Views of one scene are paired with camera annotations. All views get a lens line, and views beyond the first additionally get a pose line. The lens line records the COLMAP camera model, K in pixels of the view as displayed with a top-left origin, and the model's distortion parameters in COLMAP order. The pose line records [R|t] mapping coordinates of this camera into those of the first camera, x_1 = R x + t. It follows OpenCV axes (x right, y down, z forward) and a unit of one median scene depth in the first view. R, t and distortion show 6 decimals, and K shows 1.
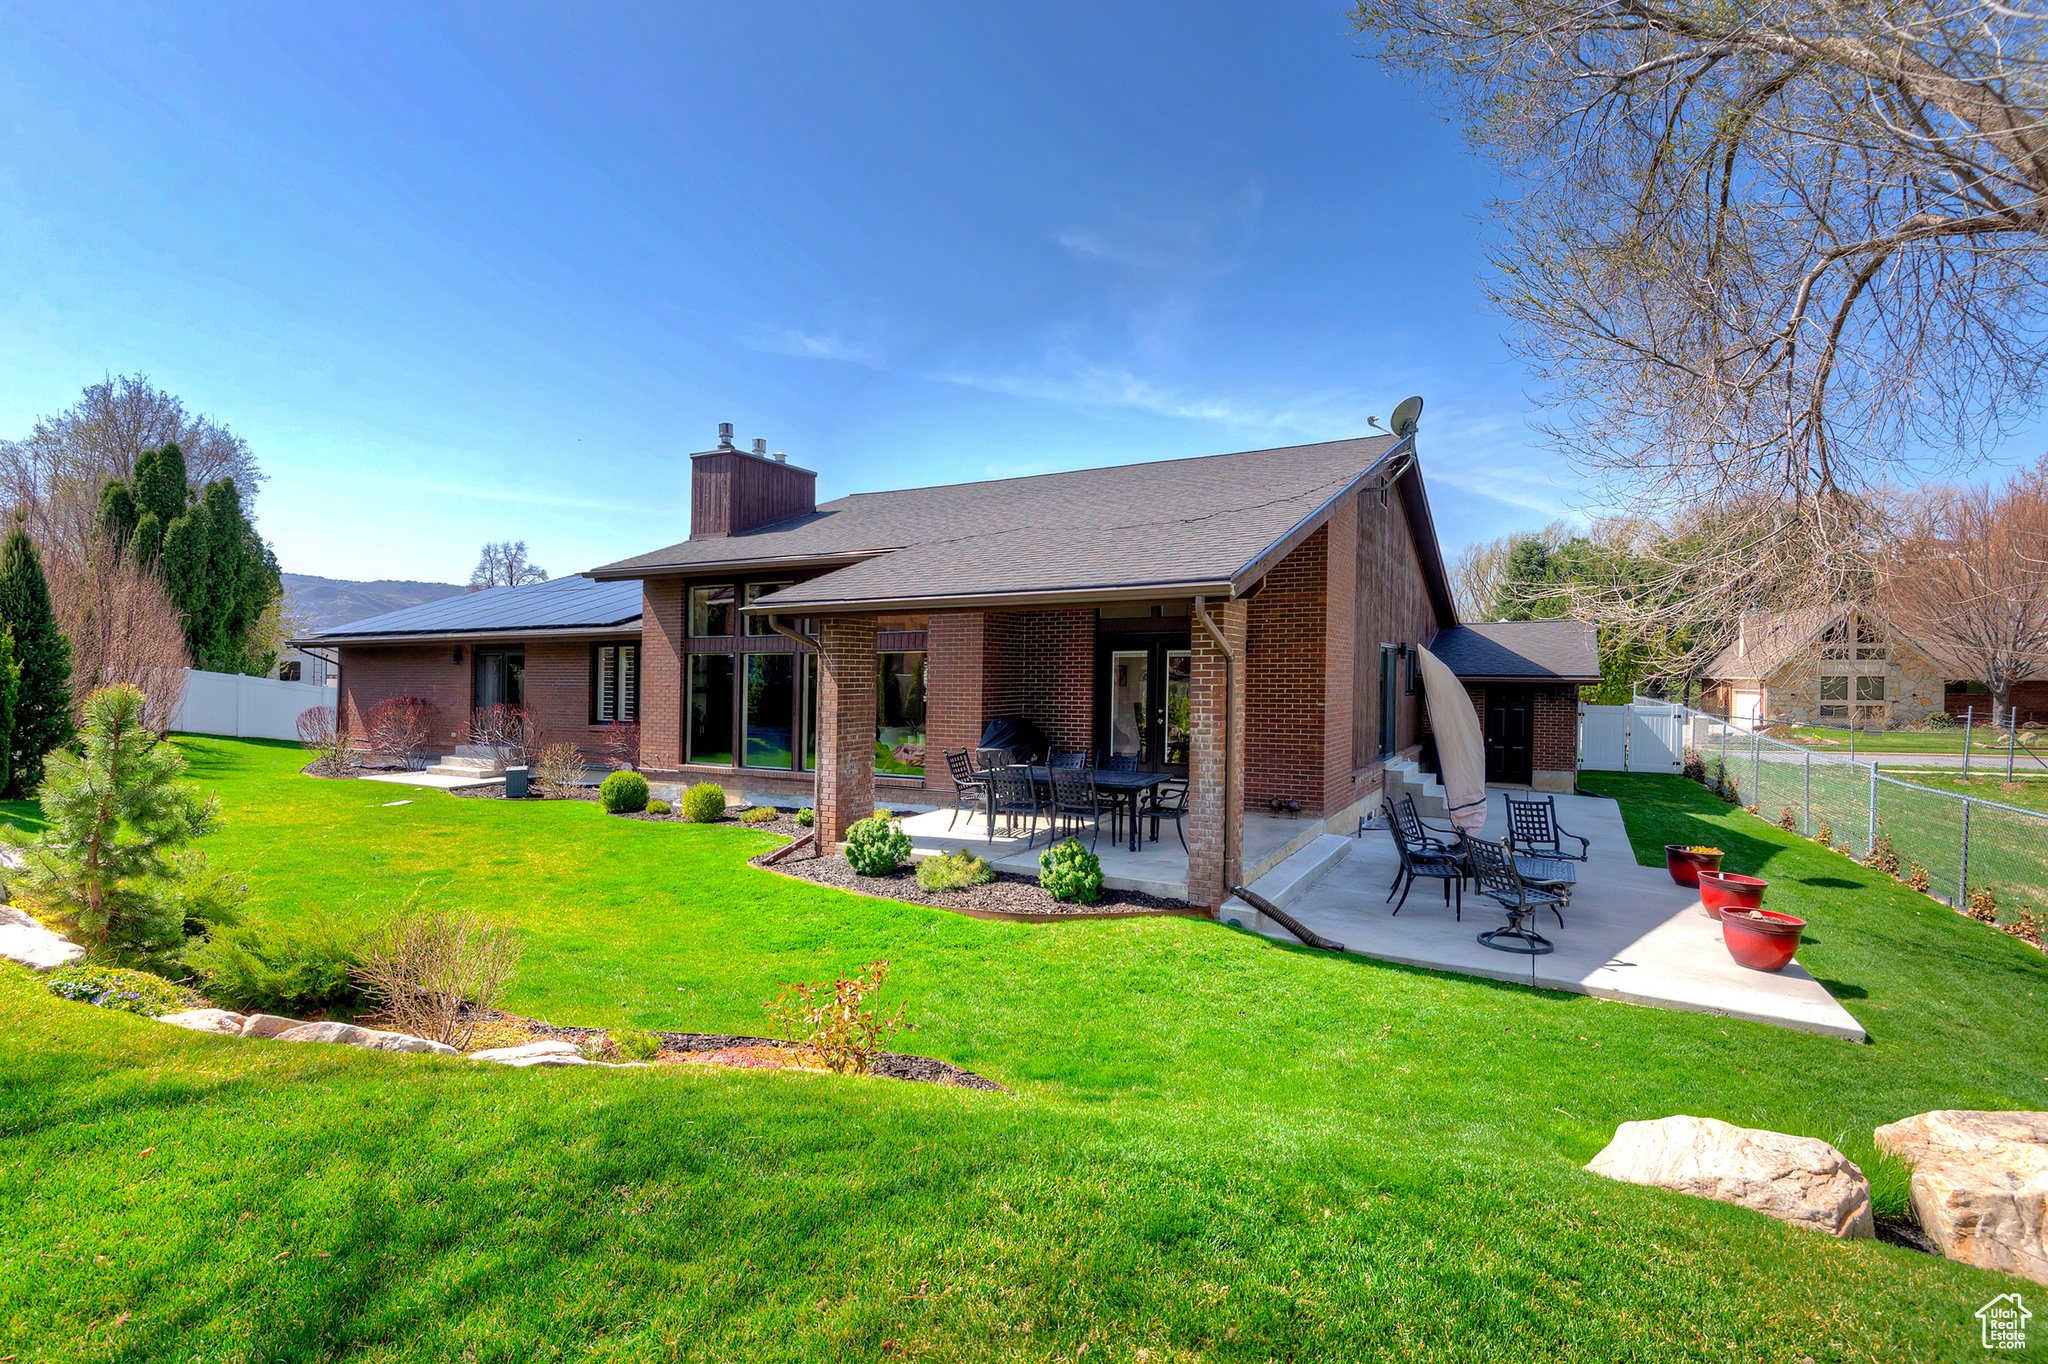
lens RADIAL K [[930.1, 0, 1010.5], [0, 930.1, 689.4], [0, 0, 1]] dist [0.004696, -0.000314]
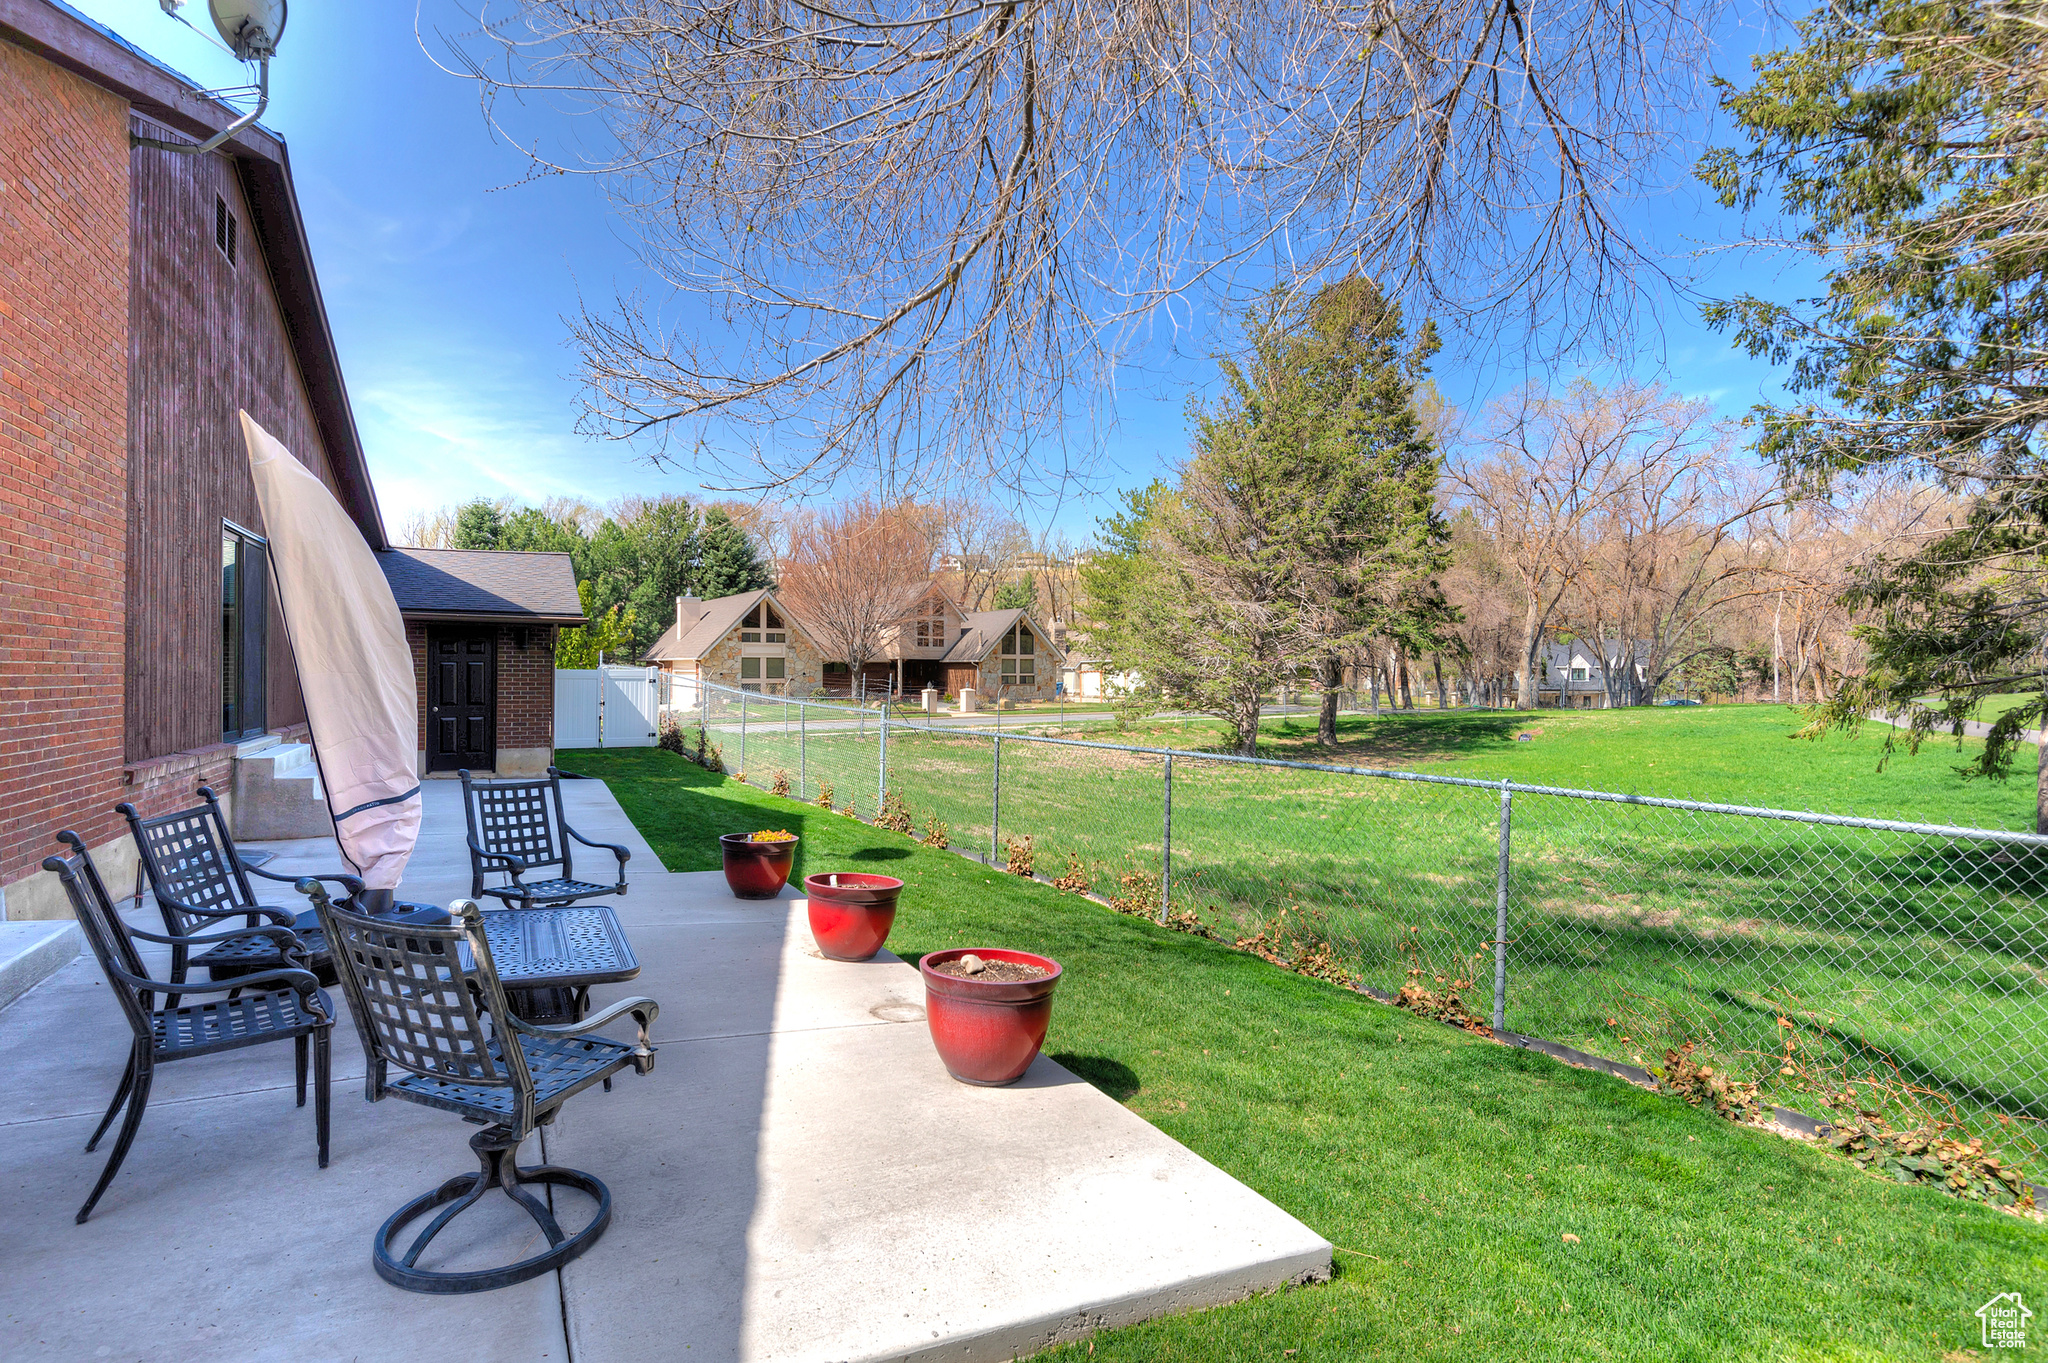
lens RADIAL K [[1063.8, 0, 1014.7], [0, 1063.8, 682.7], [0, 0, 1]] dist [0.001797, -0.000136]
pose [[0.563701, -0.011985, 0.825892, 0.117585], [0.004679, 0.999925, 0.011316, 0.029575], [-0.825966, -0.002515, 0.563715, 0.222639]]
